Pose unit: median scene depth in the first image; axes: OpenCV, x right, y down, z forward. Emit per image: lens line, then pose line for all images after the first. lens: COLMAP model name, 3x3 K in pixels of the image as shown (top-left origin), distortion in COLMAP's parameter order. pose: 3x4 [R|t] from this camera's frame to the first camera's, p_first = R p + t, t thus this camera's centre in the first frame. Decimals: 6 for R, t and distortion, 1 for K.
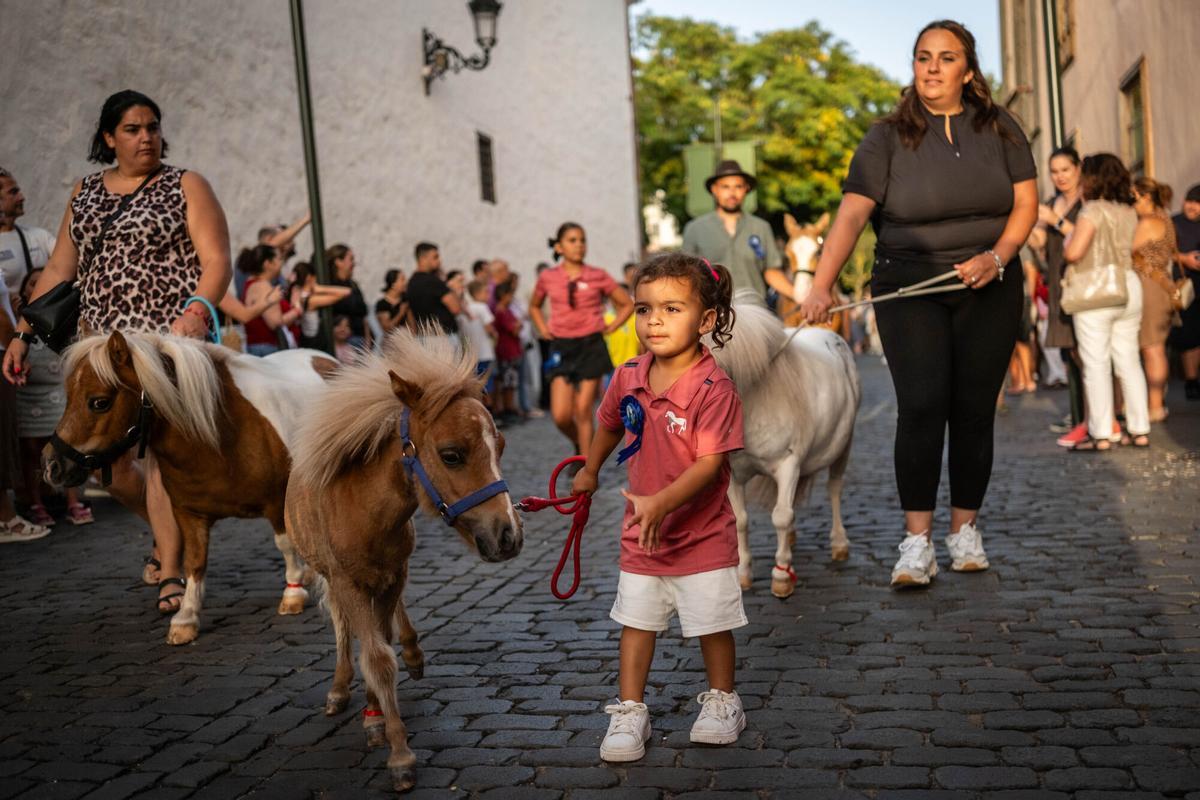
lens RADIAL K [[1012.0, 0, 603.2], [0, 1012.0, 420.6], [0, 0, 1]] dist [-0.010260, 0.000377]
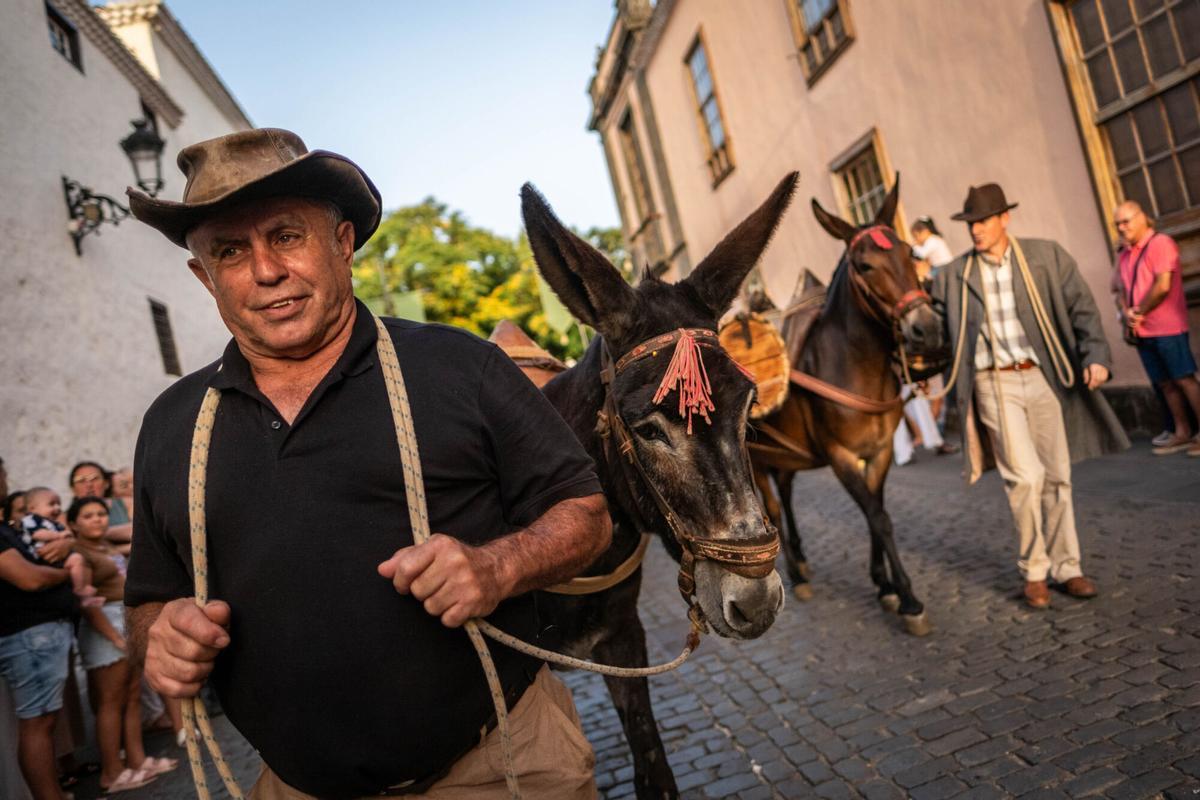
lens RADIAL K [[827.0, 0, 586.9], [0, 827.0, 373.0], [0, 0, 1]] dist [-0.007218, 0.001274]
pose [[0.915326, -0.155344, 0.371546, -0.064124], [0.221399, 0.964782, -0.142053, -0.050116], [-0.336394, 0.212285, 0.917483, 0.289921]]
